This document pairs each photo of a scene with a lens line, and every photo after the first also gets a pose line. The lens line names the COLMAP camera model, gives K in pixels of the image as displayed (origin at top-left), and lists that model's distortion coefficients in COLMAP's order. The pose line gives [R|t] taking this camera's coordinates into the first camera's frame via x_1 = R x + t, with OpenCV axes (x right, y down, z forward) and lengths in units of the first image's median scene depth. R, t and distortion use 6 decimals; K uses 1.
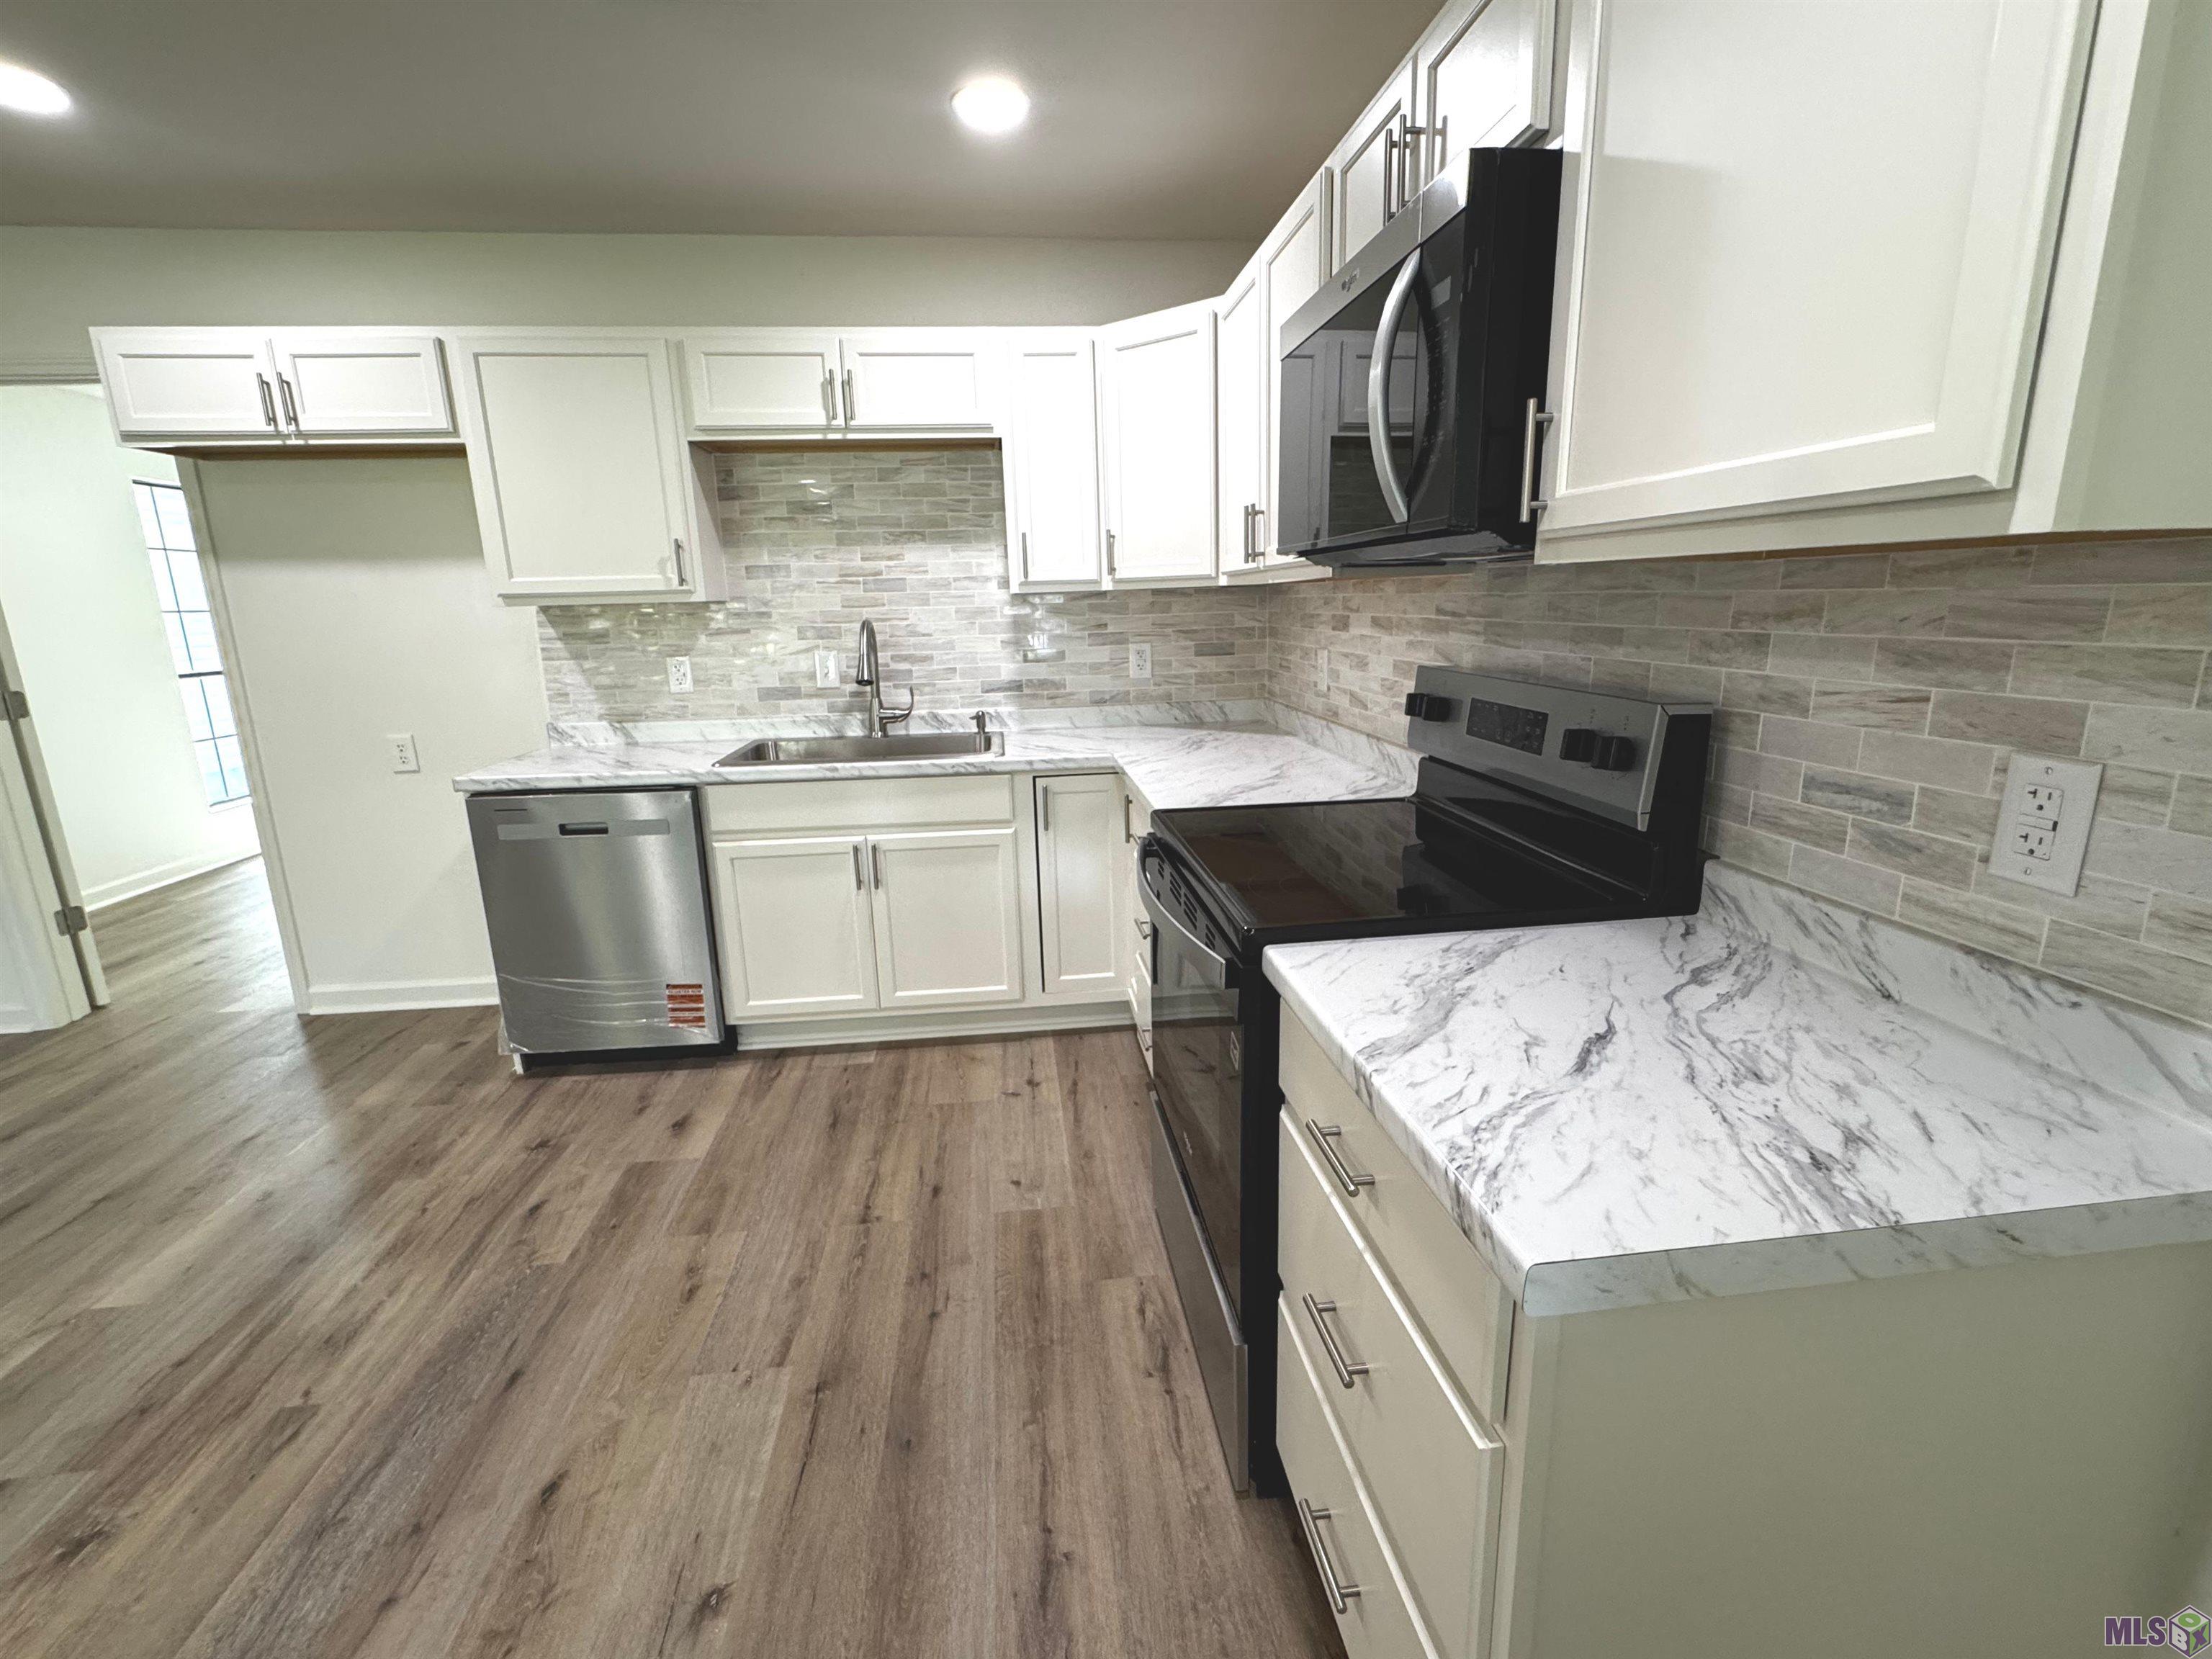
lens RADIAL K [[1000.4, 0, 1100.0], [0, 1000.4, 826.3], [0, 0, 1]] dist [-0.004010, 0.002534]
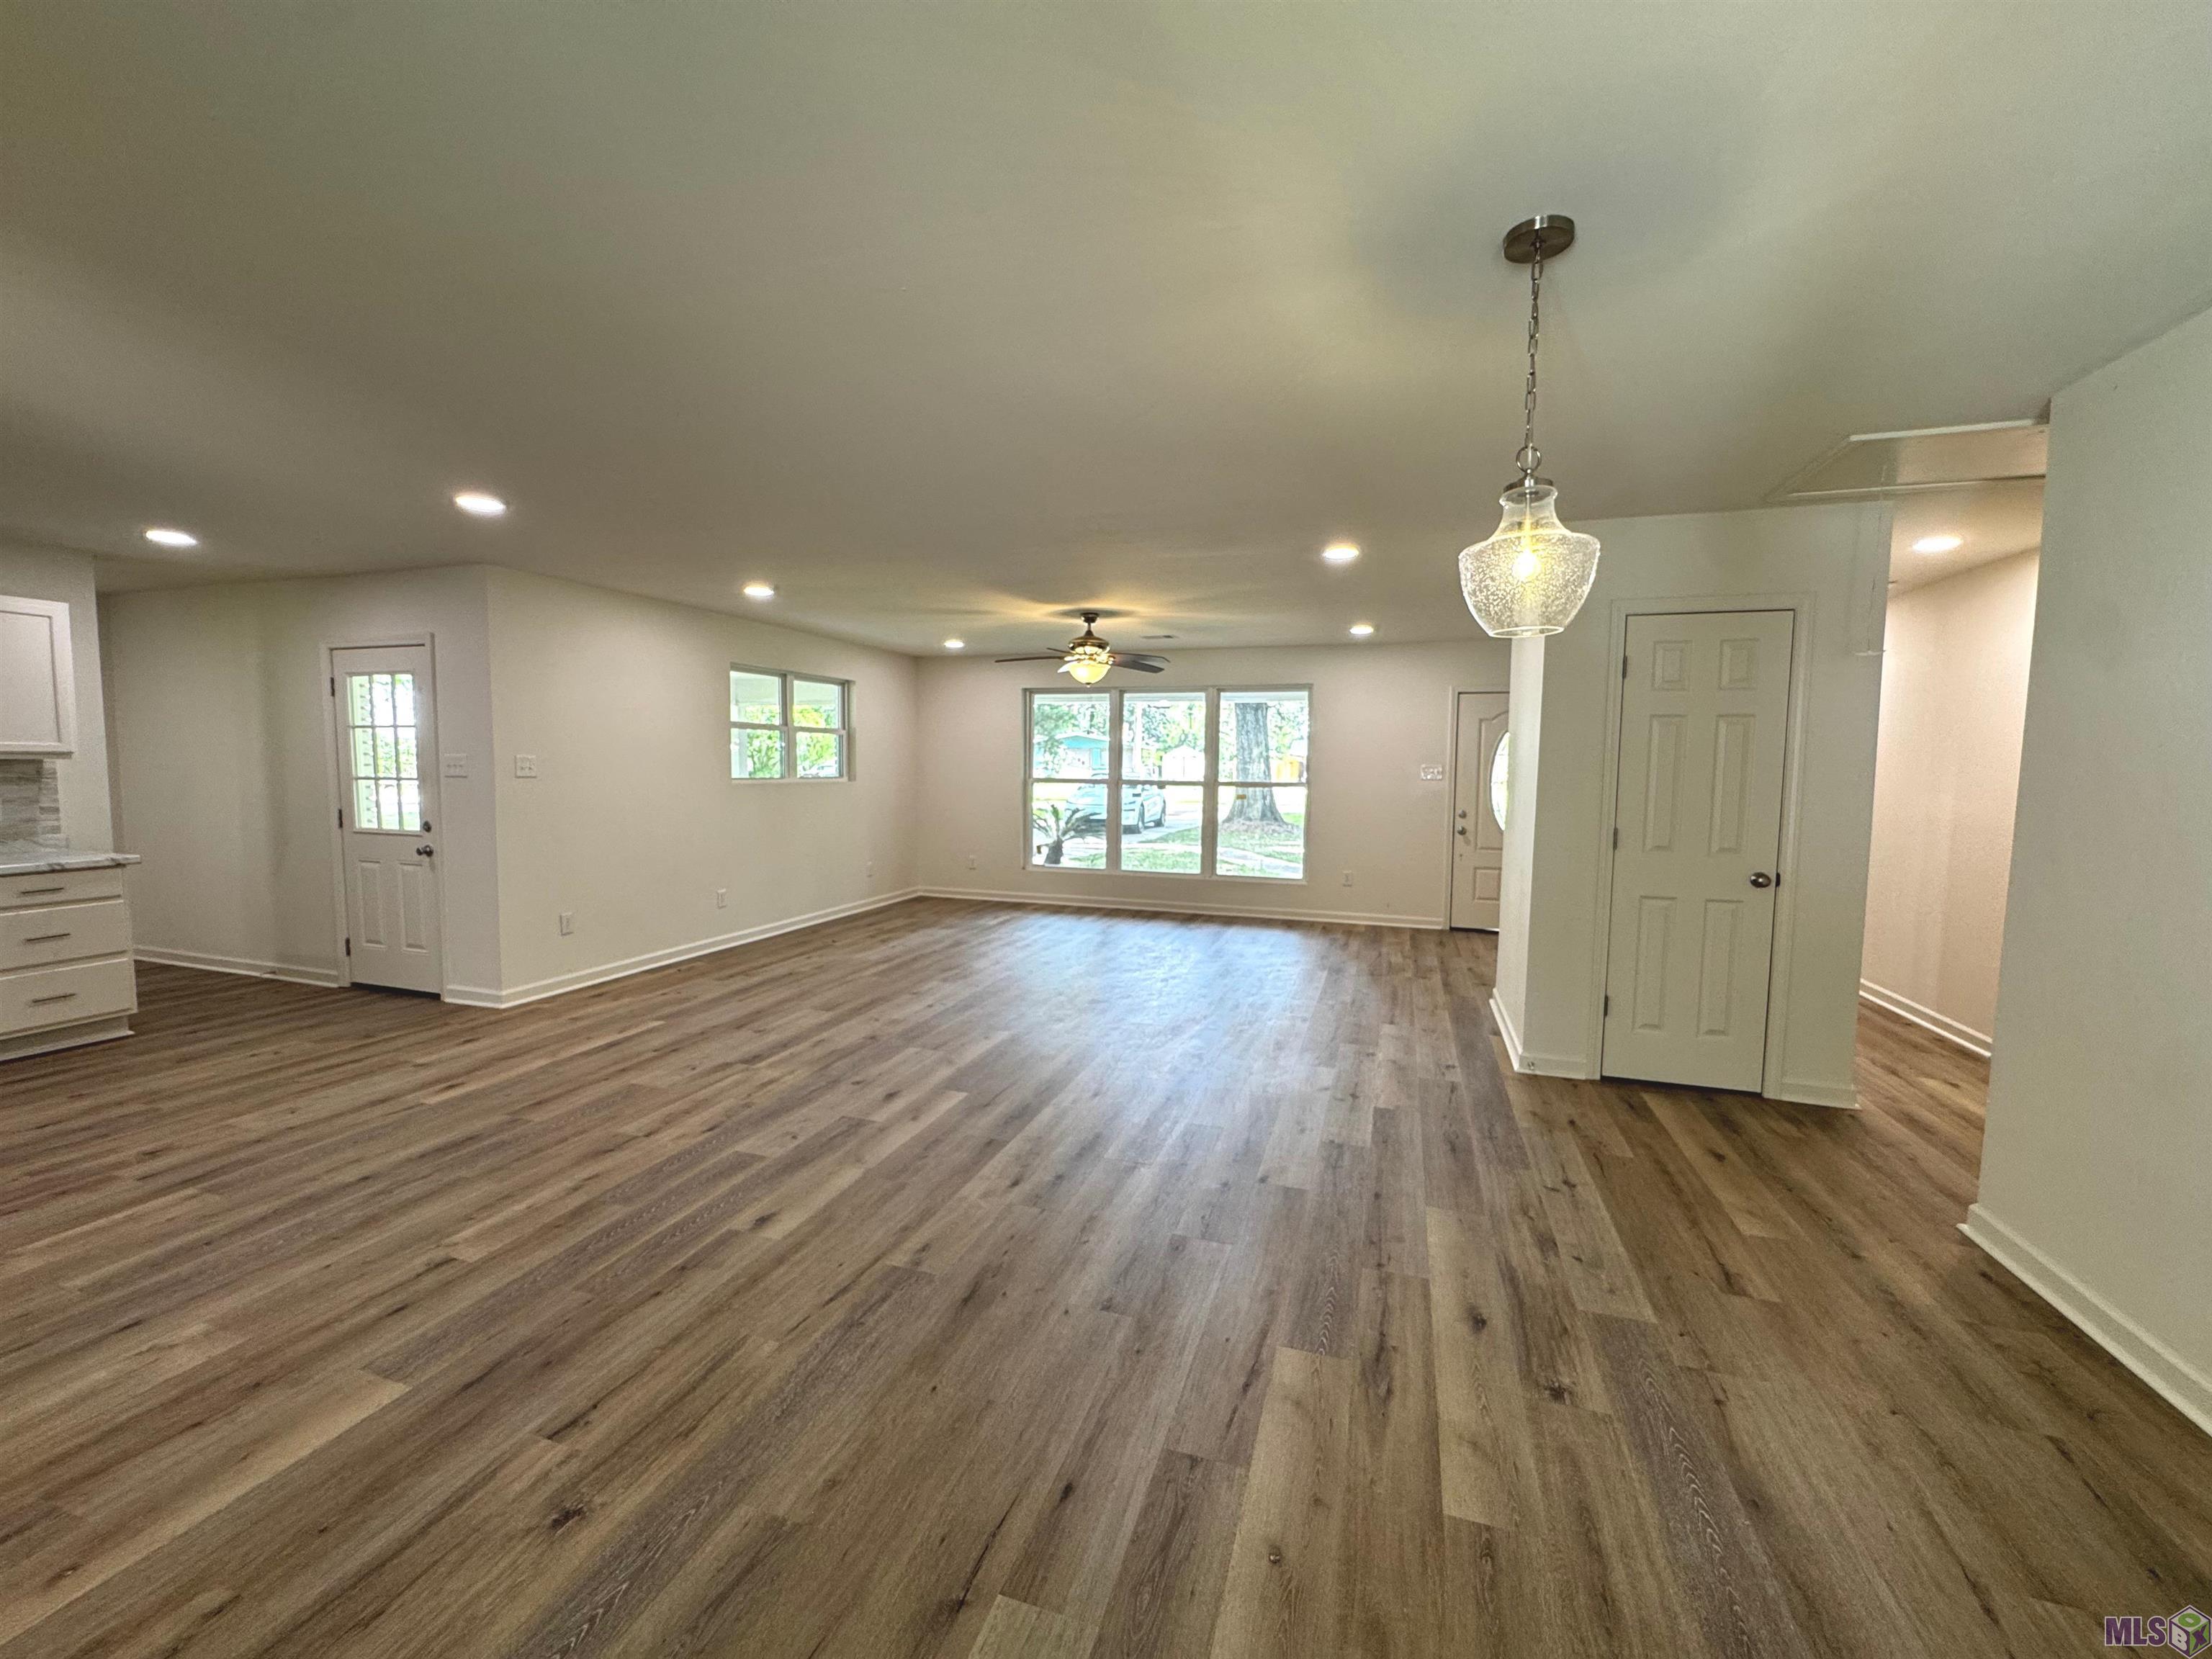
lens RADIAL K [[885.1, 0, 1107.7], [0, 885.1, 829.0], [0, 0, 1]] dist [-0.008742, 0.001749]
pose [[-0.913193, -0.018713, 0.407098, -2.013759], [0.099967, 0.958139, 0.268285, -0.178394], [-0.395076, 0.285692, -0.873095, 0.873135]]
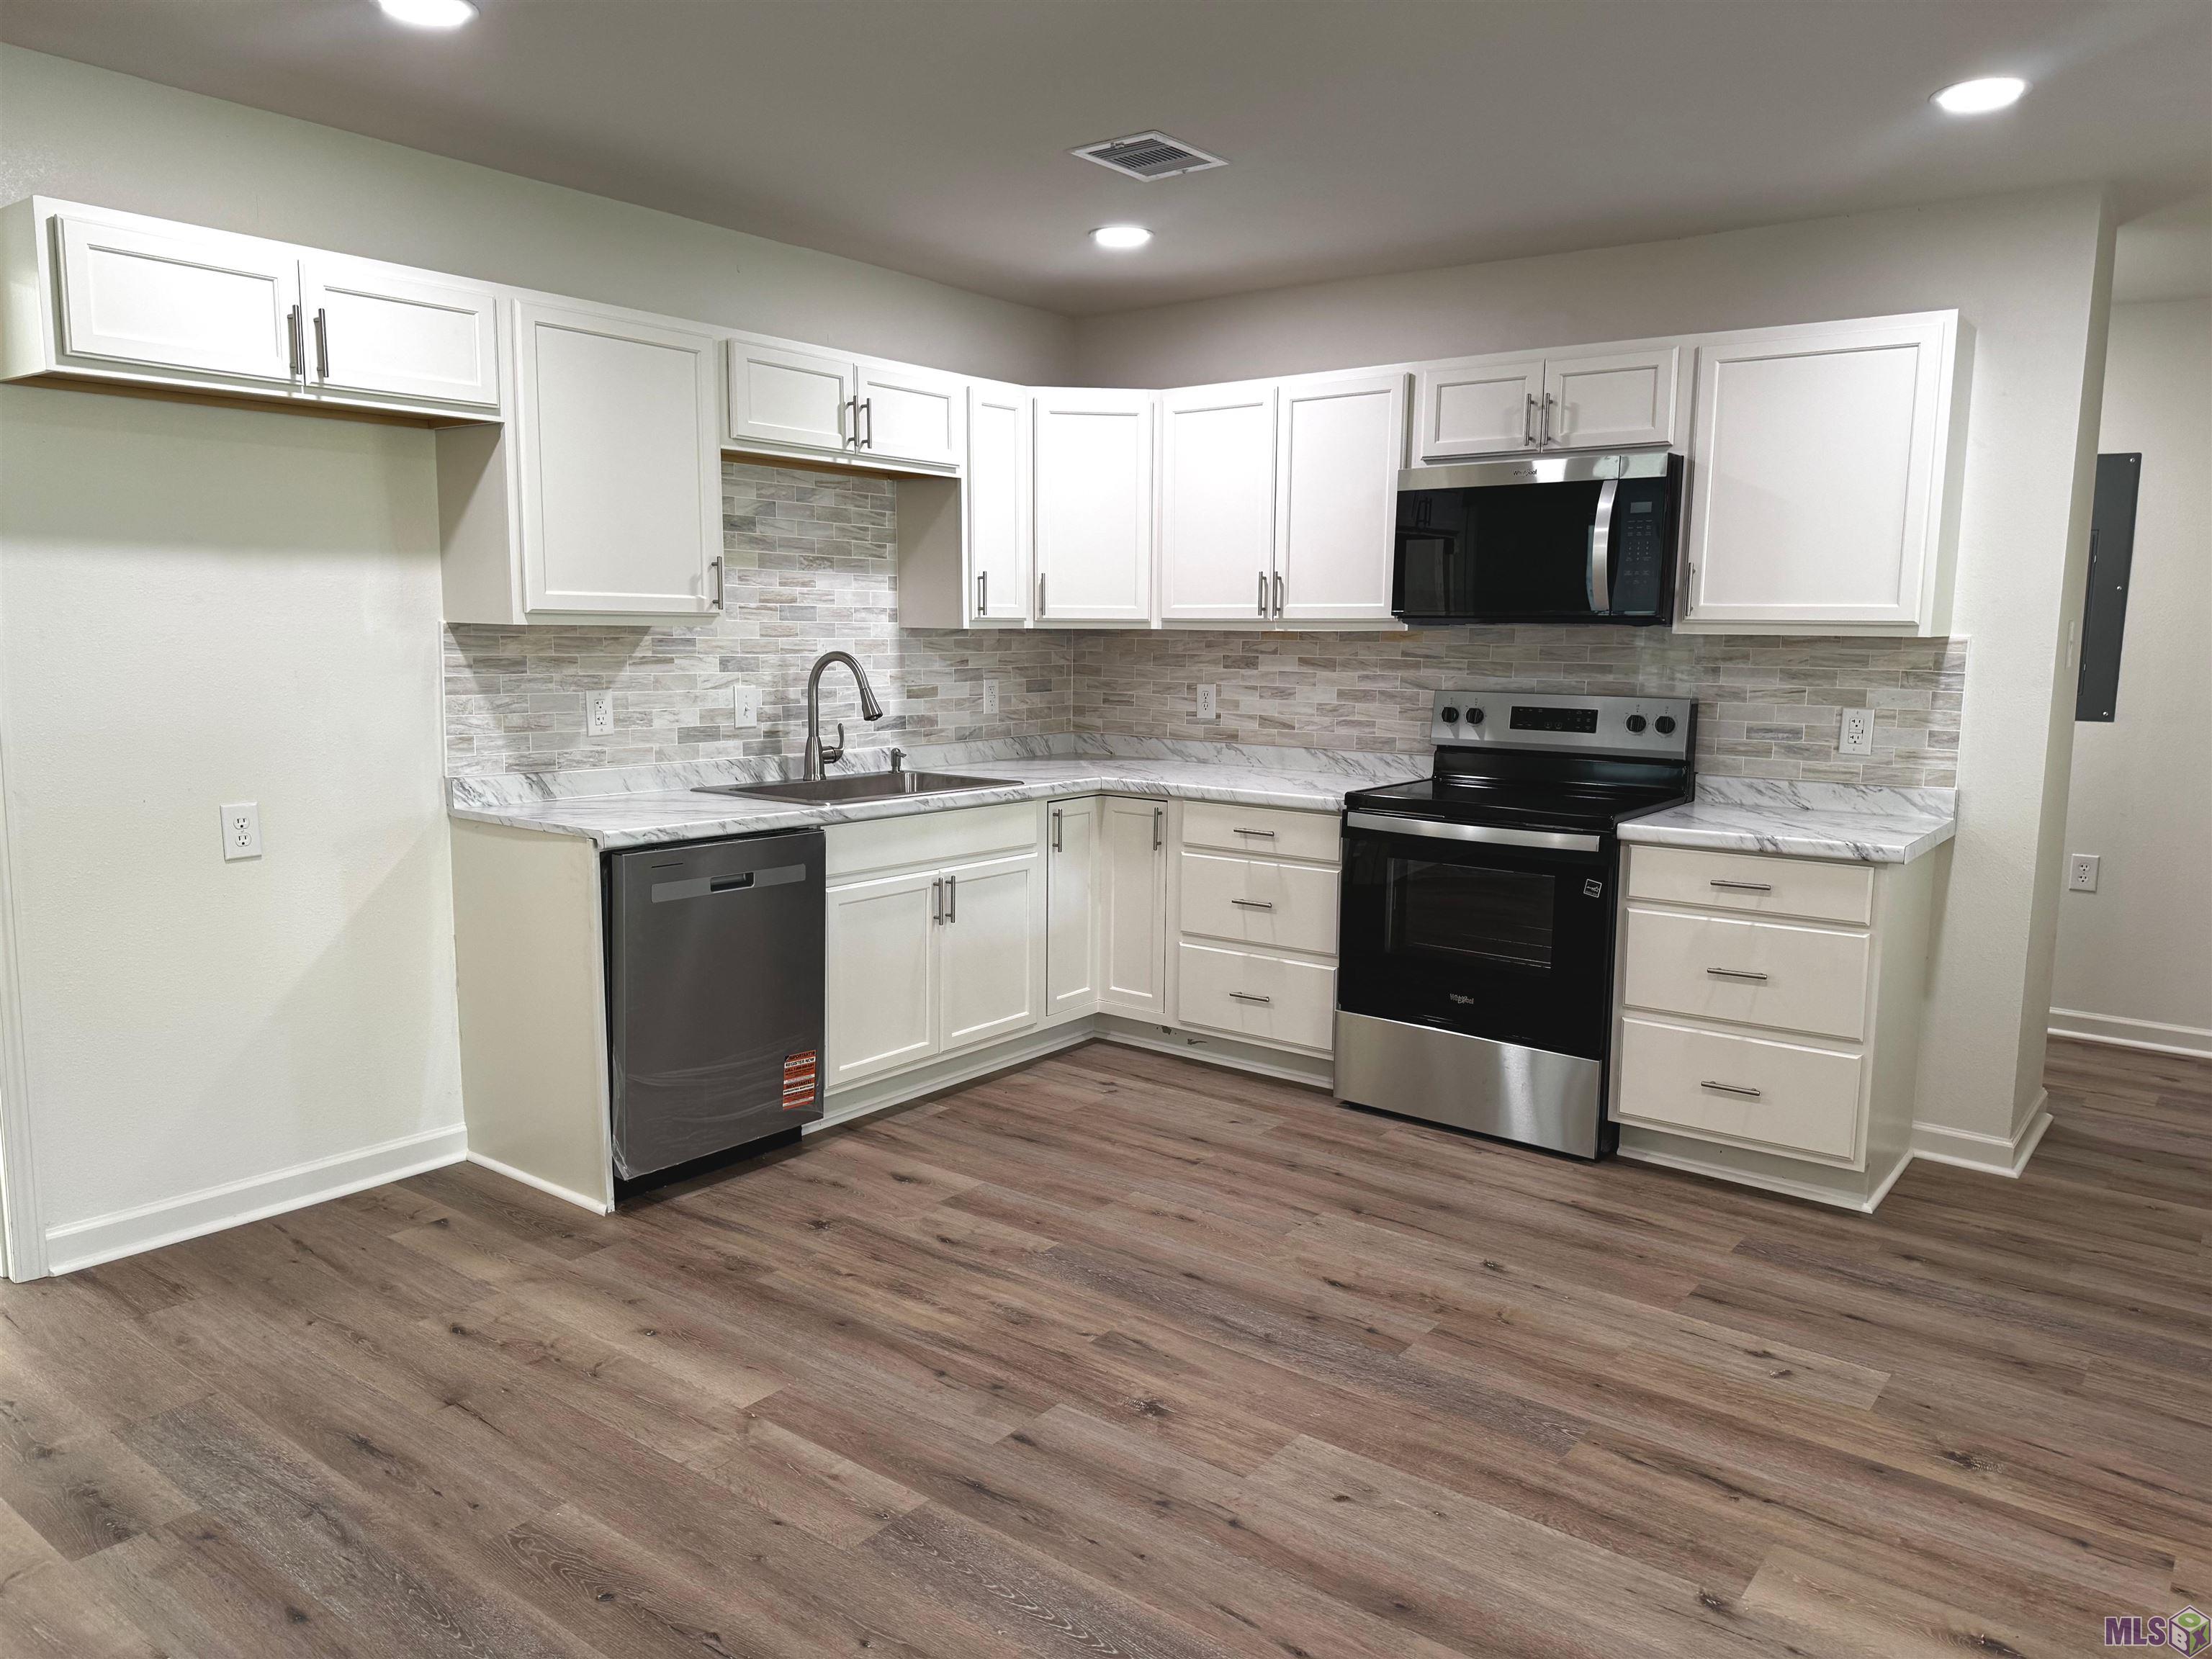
lens RADIAL K [[1552.0, 0, 1110.3], [0, 1552.0, 832.8], [0, 0, 1]] dist [0.076408, -0.096787]
pose [[0.686759, -0.065209, 0.723954, -1.212167], [0.133789, 0.990292, -0.037717, 0.053463], [-0.714466, 0.122759, 0.688816, -0.170107]]
